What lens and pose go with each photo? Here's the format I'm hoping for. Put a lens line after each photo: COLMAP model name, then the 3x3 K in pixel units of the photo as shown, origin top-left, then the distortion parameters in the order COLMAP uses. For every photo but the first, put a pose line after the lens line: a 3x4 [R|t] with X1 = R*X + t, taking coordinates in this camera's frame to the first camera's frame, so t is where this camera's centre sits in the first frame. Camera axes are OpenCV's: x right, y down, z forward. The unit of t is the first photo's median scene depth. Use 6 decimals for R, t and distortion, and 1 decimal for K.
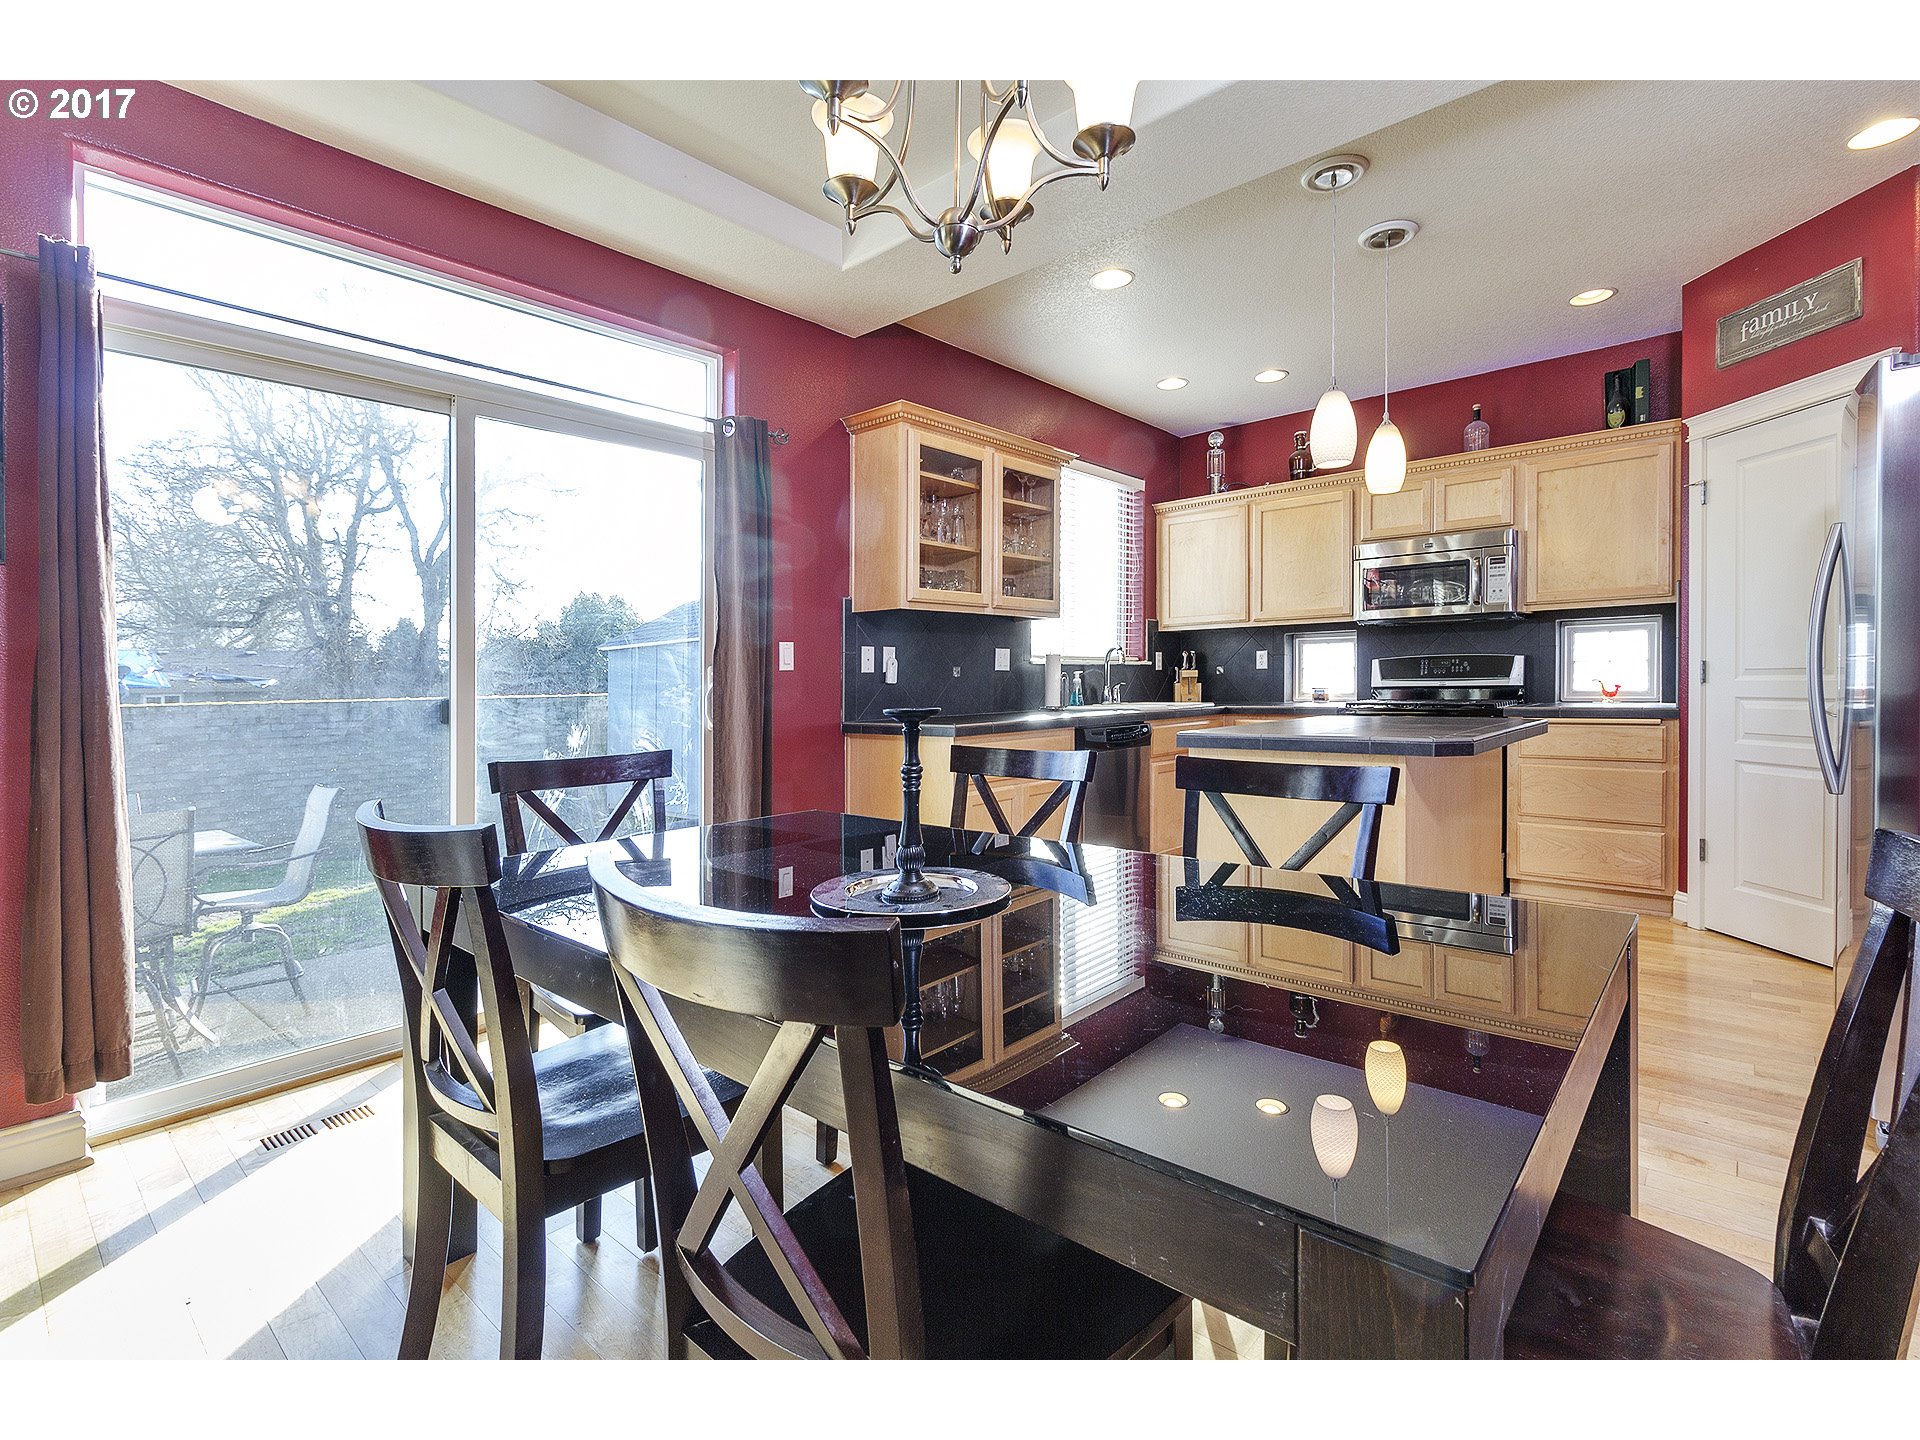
lens RADIAL K [[895.9, 0, 960.2], [0, 895.9, 702.9], [0, 0, 1]] dist [0.000545, -0.000294]
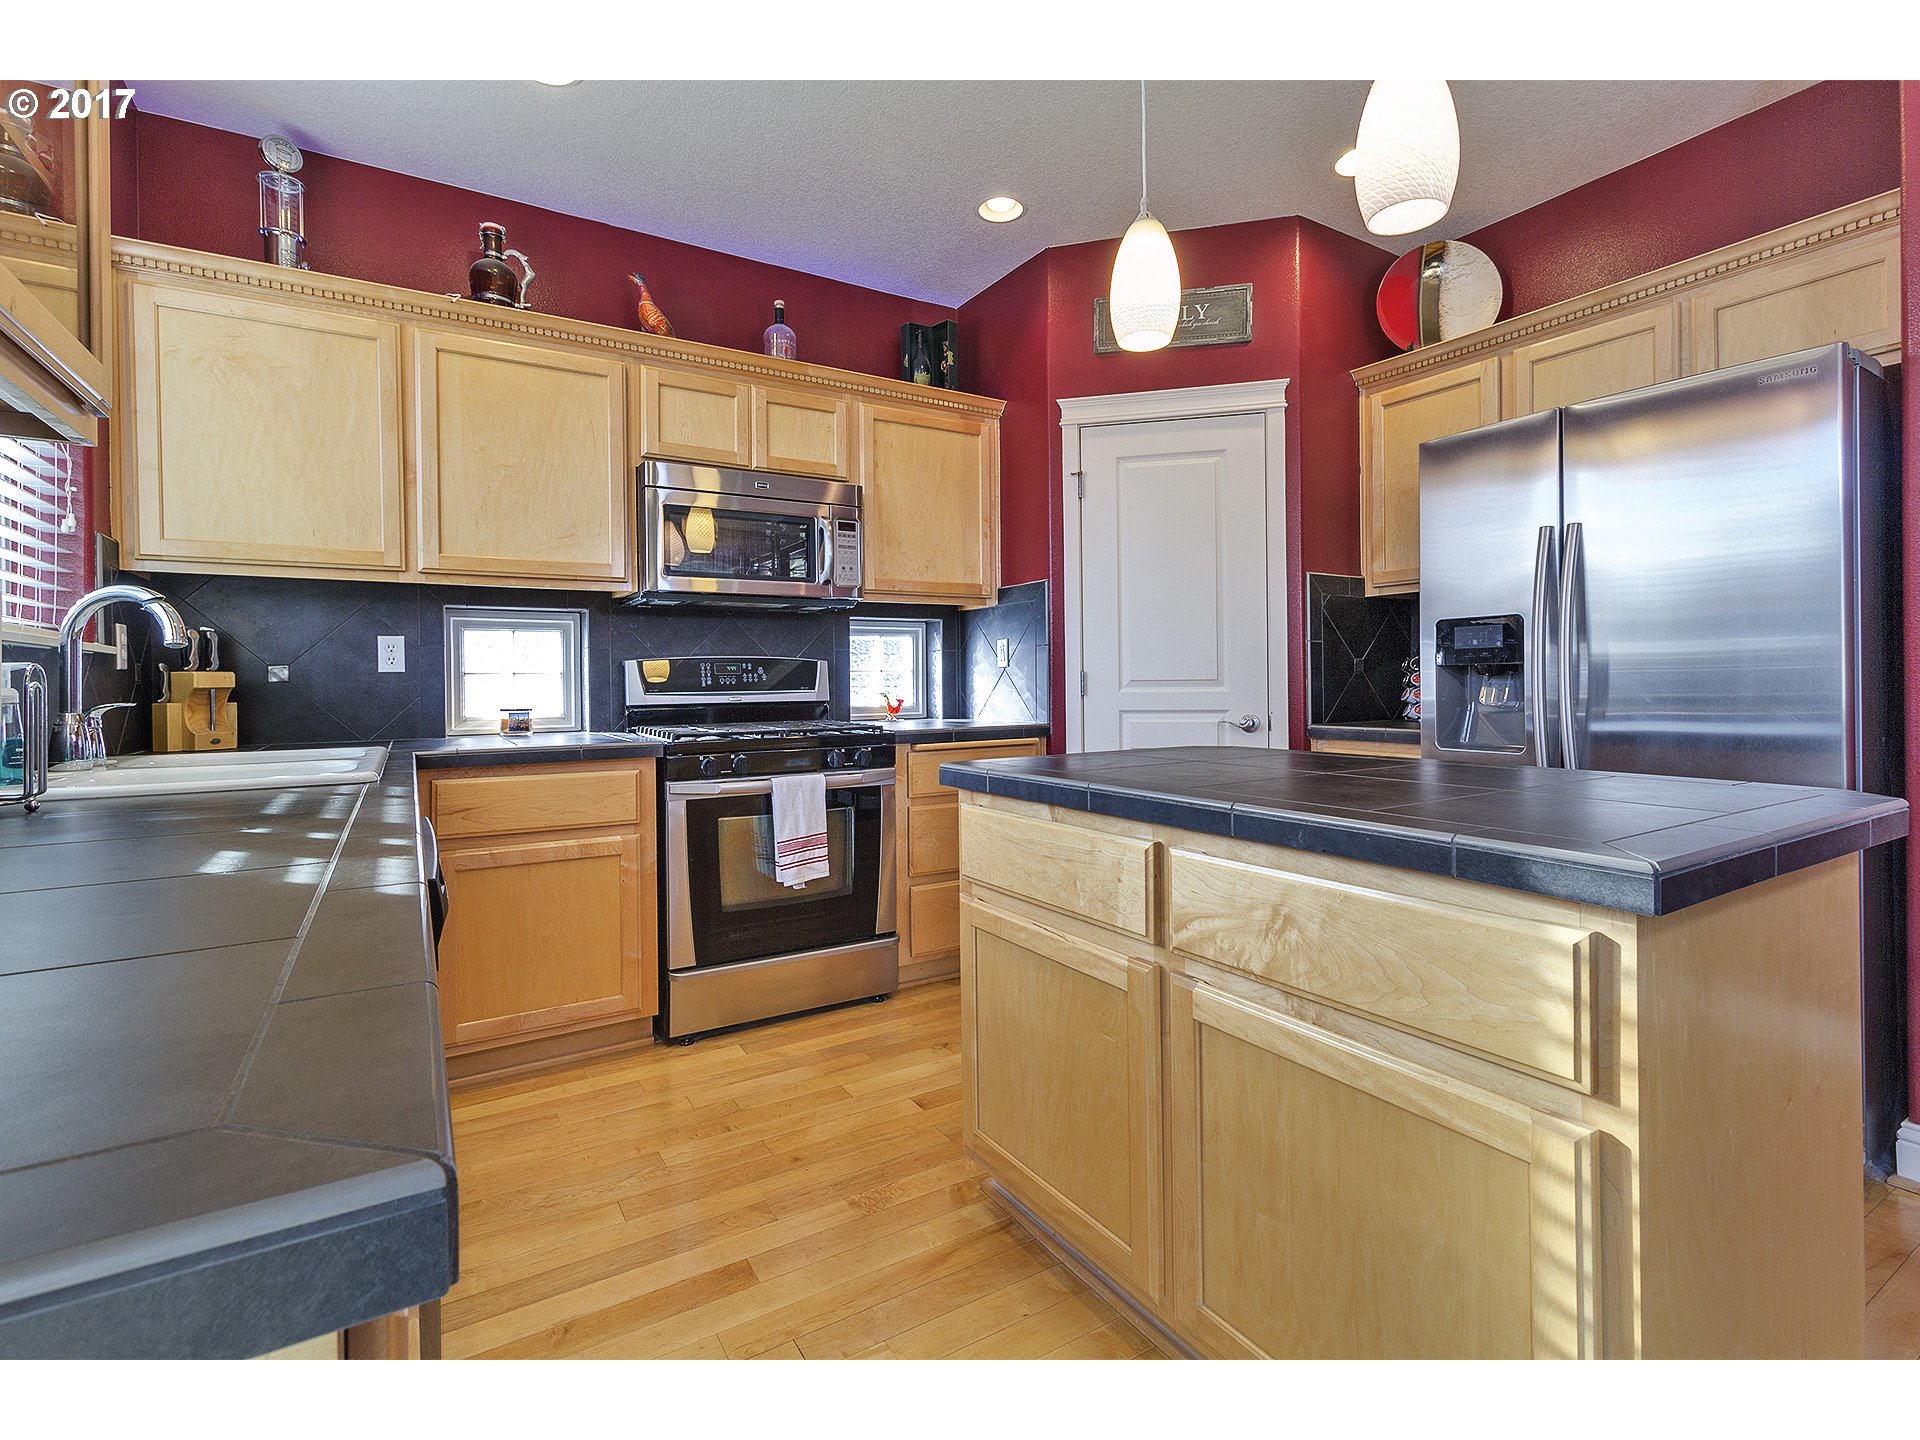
lens RADIAL K [[895.9, 0, 963.7], [0, 895.9, 702.7], [0, 0, 1]] dist [0.000545, -0.000294]
pose [[0.287091, -0.011759, 0.957831, -0.056380], [0.027959, 0.999602, 0.003892, -0.017342], [-0.957495, 0.025662, 0.287305, 0.667902]]
